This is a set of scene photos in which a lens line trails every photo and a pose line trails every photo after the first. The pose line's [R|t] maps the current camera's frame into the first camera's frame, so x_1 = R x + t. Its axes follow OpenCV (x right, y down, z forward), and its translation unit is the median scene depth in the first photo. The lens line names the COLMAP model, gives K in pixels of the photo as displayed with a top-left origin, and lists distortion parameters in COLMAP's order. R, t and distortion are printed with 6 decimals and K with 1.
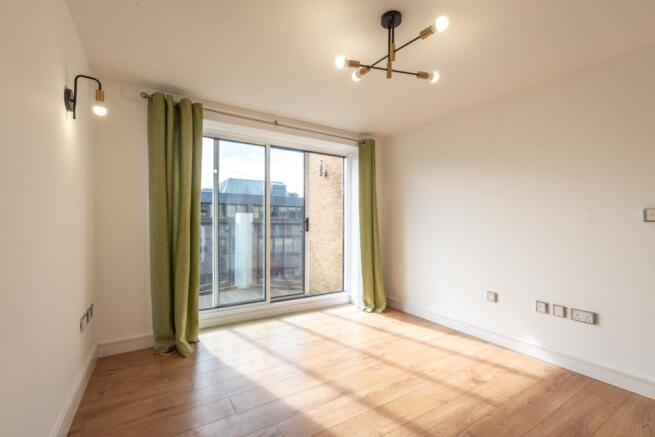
lens RADIAL K [[282.9, 0, 327.8], [0, 282.9, 221.0], [0, 0, 1]] dist [0.012104, -0.003034]
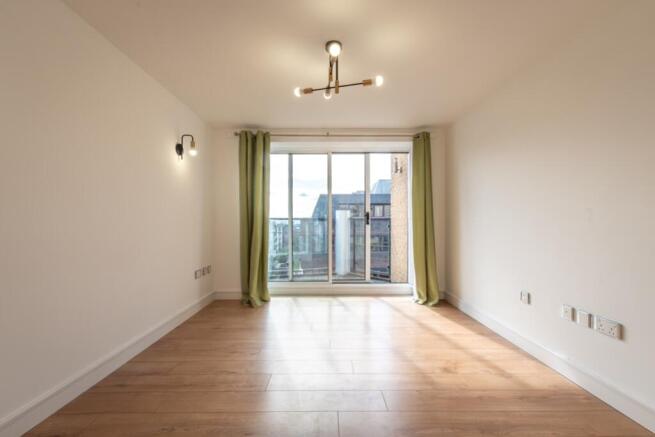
lens RADIAL K [[282.9, 0, 327.4], [0, 282.9, 219.5], [0, 0, 1]] dist [0.012104, -0.003034]
pose [[0.853225, -0.011706, -0.521412, 0.589401], [0.009850, 0.999931, -0.006330, 0.035414], [0.521450, 0.000264, 0.853282, -0.049253]]
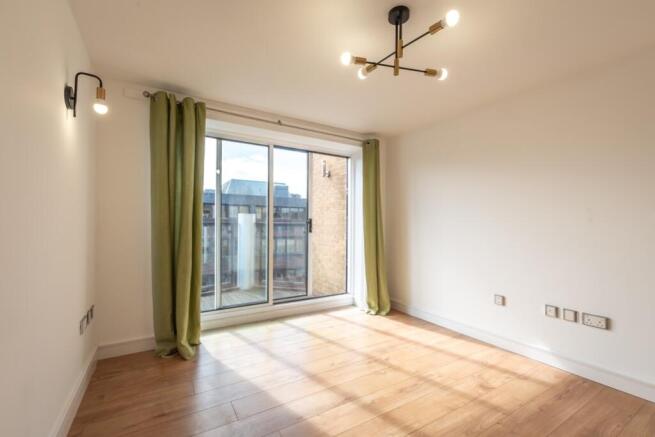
lens RADIAL K [[282.9, 0, 327.9], [0, 282.9, 221.1], [0, 0, 1]] dist [0.012104, -0.003034]
pose [[0.999966, 0.003313, -0.007605, -0.006755], [-0.003341, 0.999988, -0.003582, 0.000402], [0.007593, 0.003607, 0.999965, 0.018900]]
